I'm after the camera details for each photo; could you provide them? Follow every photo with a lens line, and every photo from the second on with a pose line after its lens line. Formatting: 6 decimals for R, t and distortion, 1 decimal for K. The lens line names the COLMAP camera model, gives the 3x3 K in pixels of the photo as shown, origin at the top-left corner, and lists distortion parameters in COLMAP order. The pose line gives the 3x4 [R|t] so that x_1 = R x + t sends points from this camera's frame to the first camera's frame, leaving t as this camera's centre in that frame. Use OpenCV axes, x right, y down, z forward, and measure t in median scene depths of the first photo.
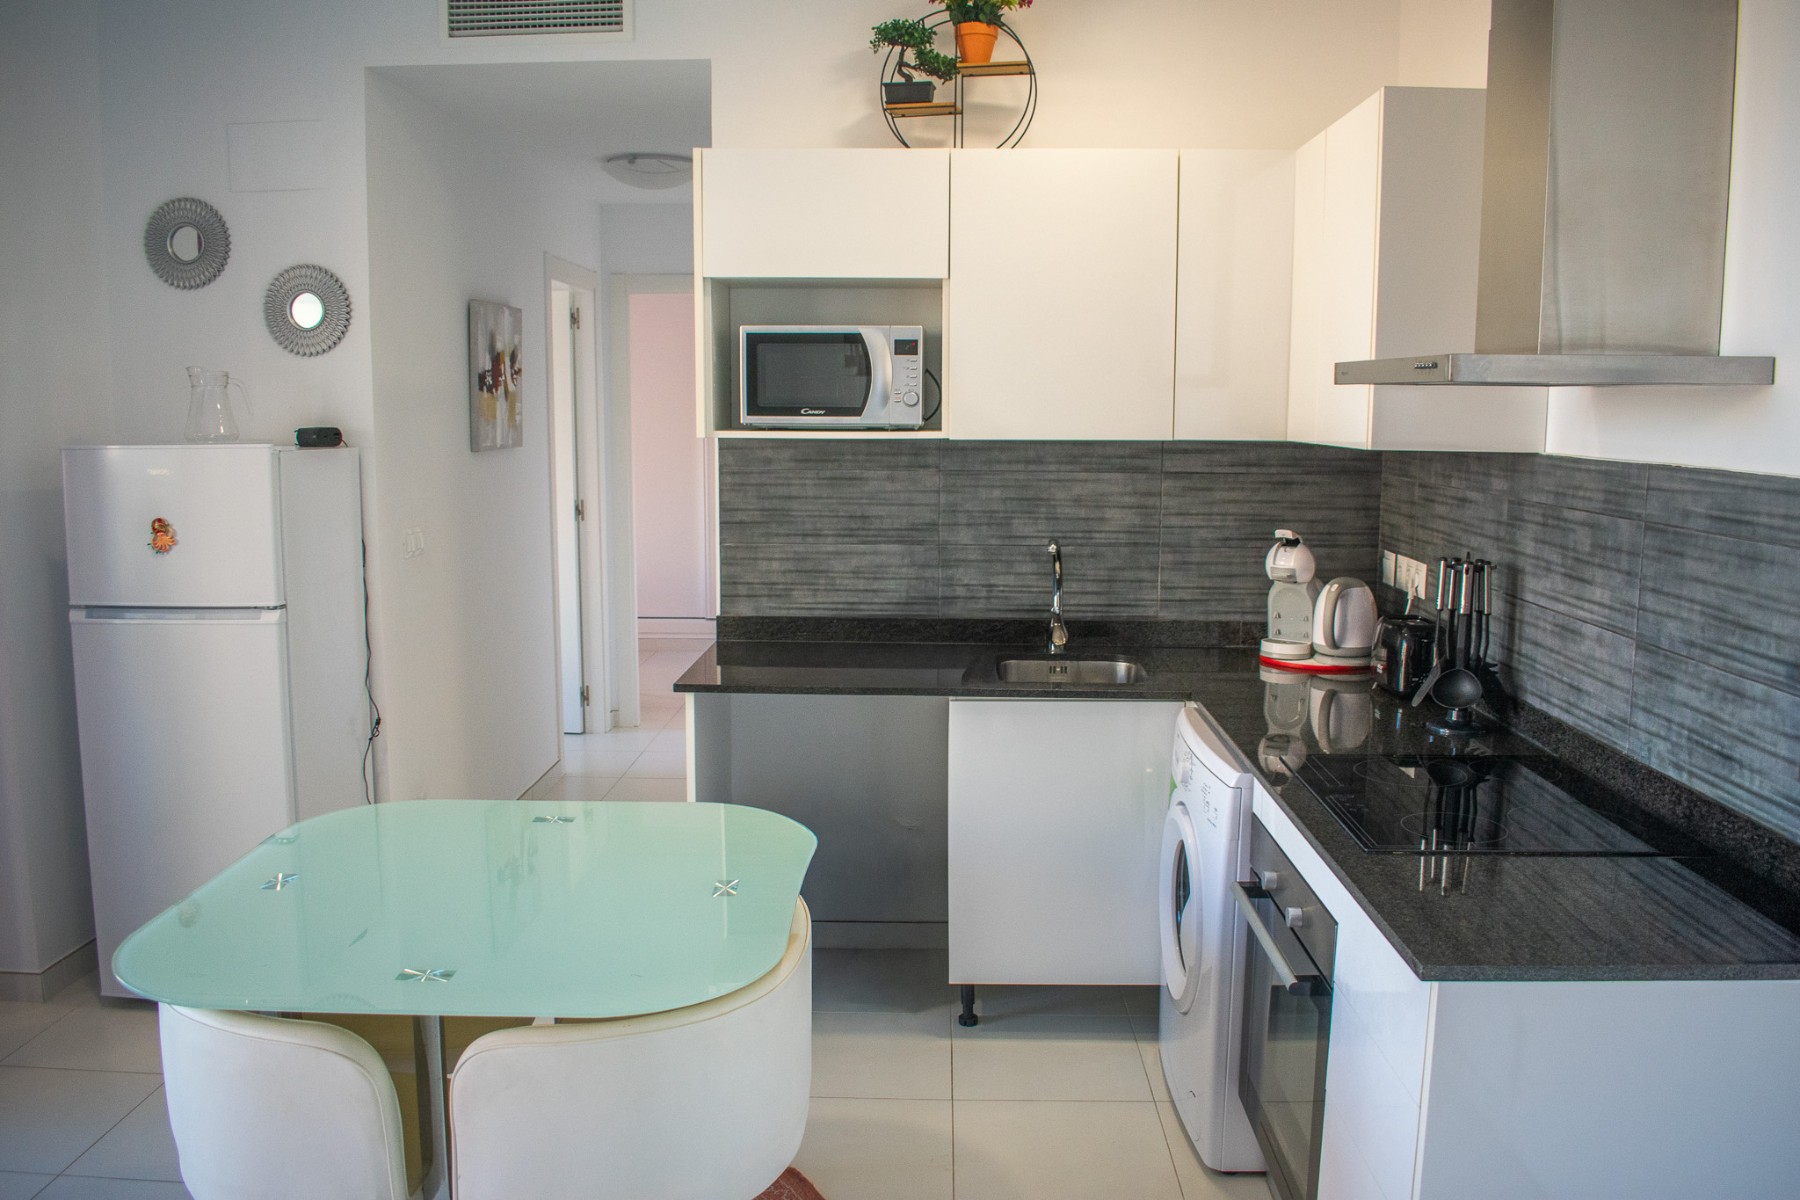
lens RADIAL K [[1415.1, 0, 900.0], [0, 1415.1, 600.0], [0, 0, 1]] dist [-0.099238, 0.010089]
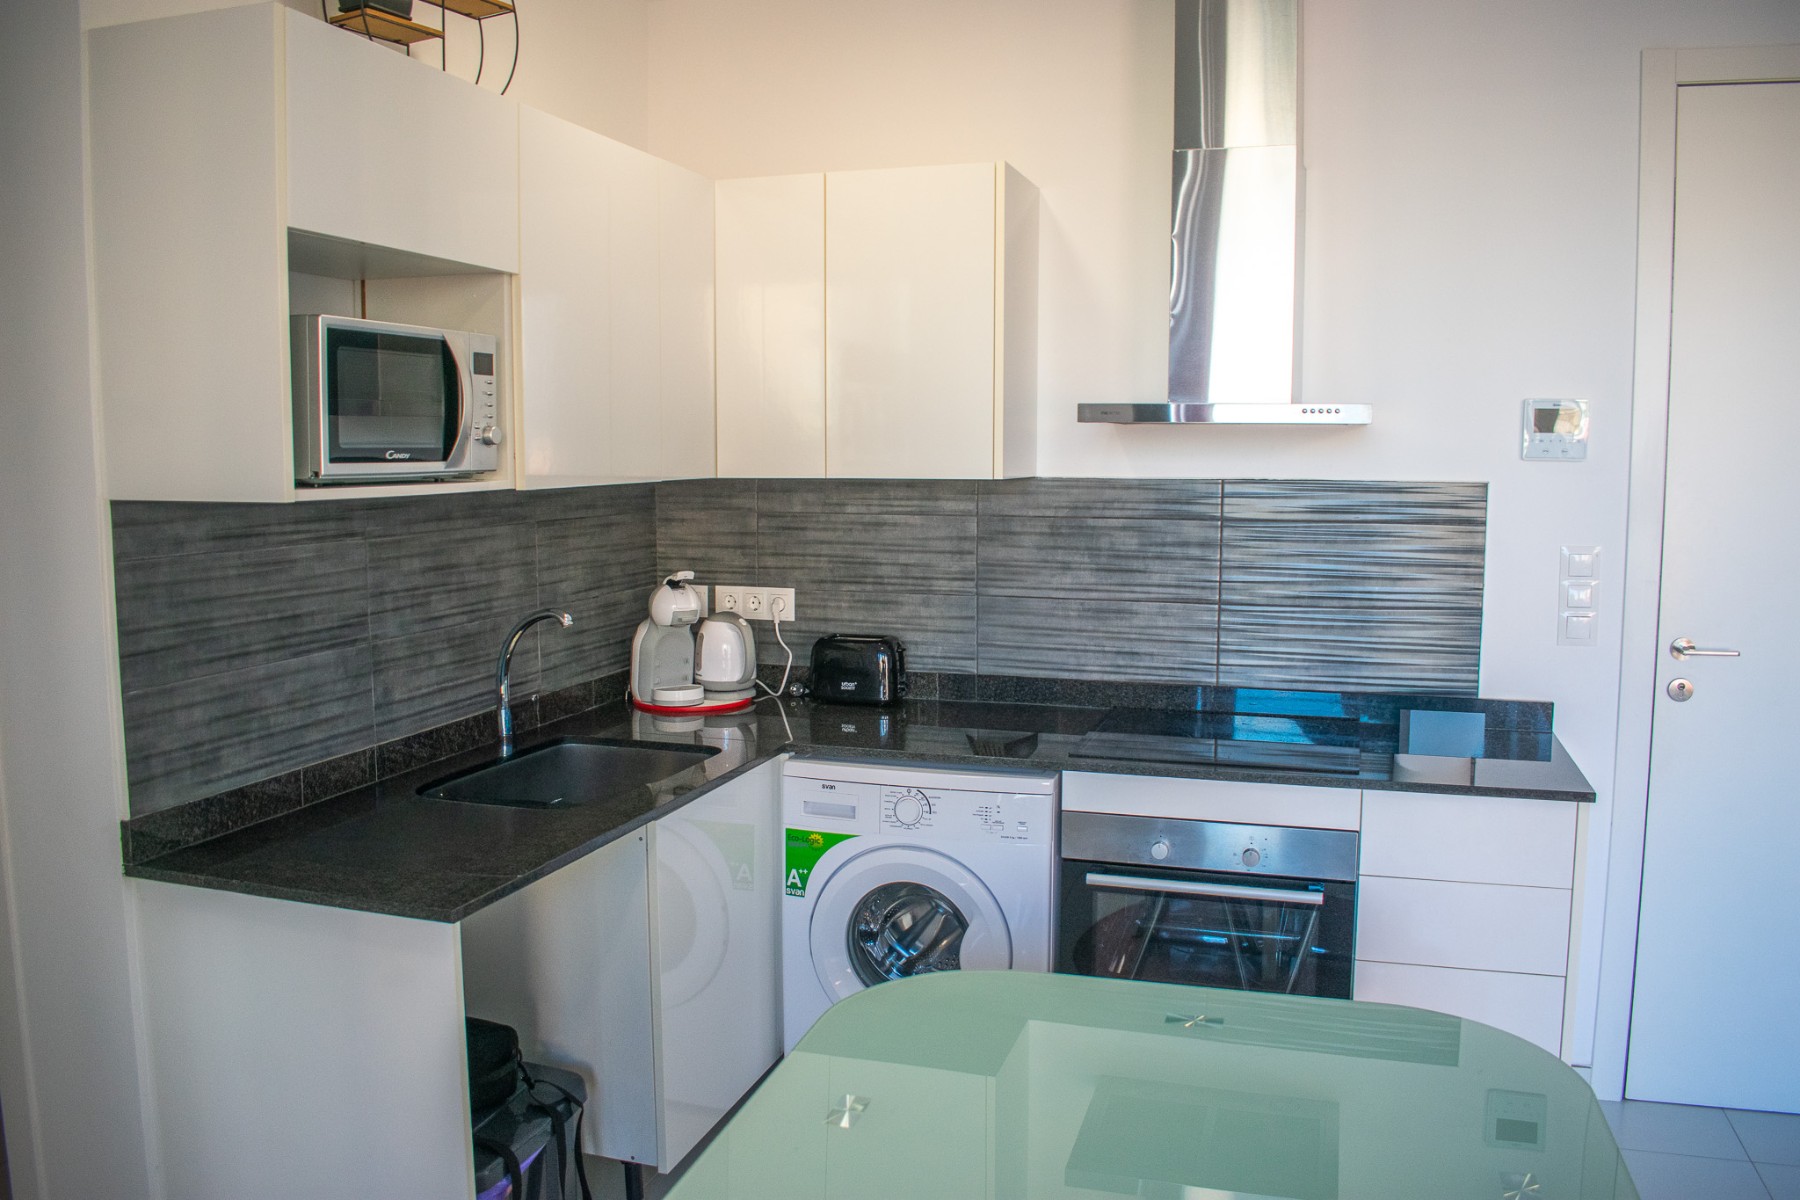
lens RADIAL K [[1415.1, 0, 900.0], [0, 1415.1, 600.0], [0, 0, 1]] dist [-0.099238, 0.010089]
pose [[0.272783, -0.109097, 0.955870, -0.579260], [0.133604, 0.988218, 0.074662, -0.078712], [-0.952754, 0.107342, 0.284145, 0.559974]]
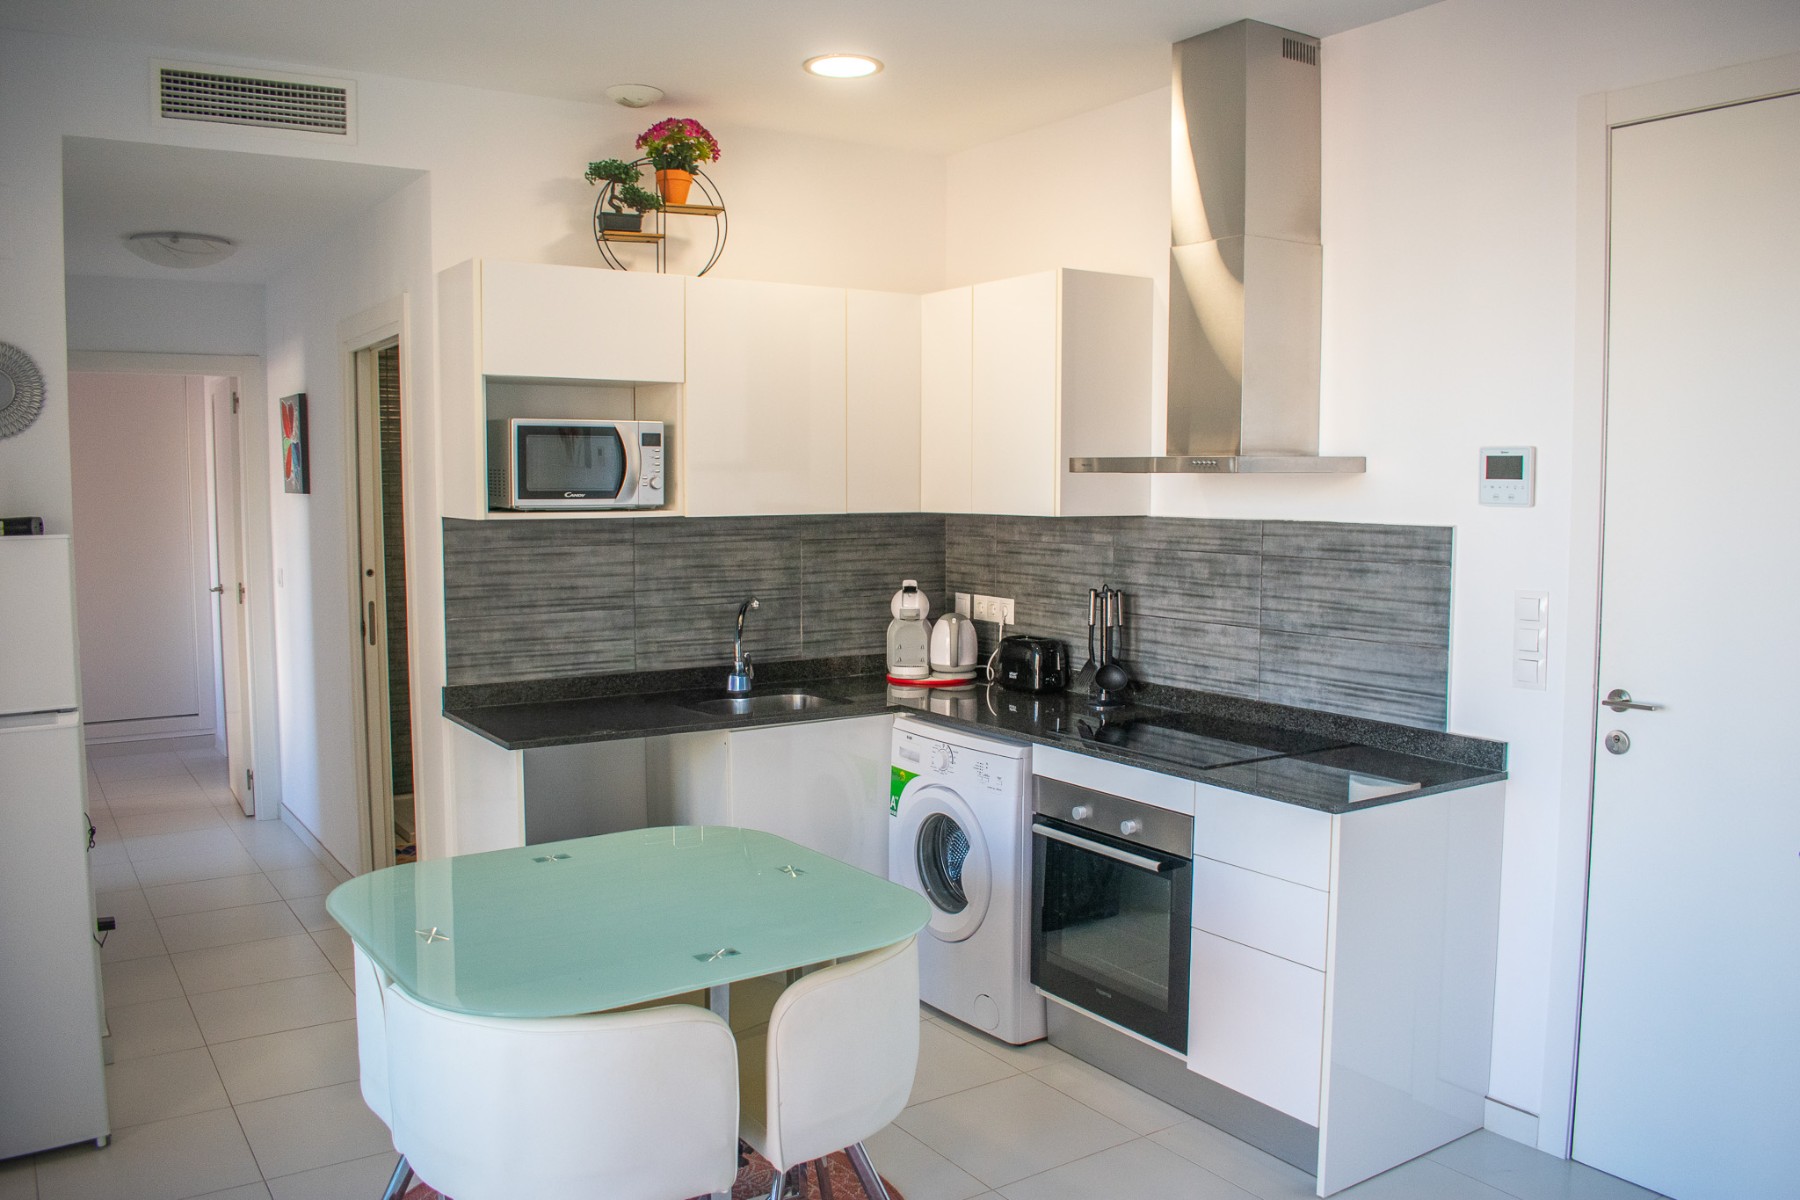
lens RADIAL K [[1415.1, 0, 900.0], [0, 1415.1, 600.0], [0, 0, 1]] dist [-0.099238, 0.010089]
pose [[0.813278, -0.053061, 0.579451, -0.474329], [0.083173, 0.996208, -0.025513, 0.001442], [-0.575900, 0.068945, 0.814608, -0.064016]]
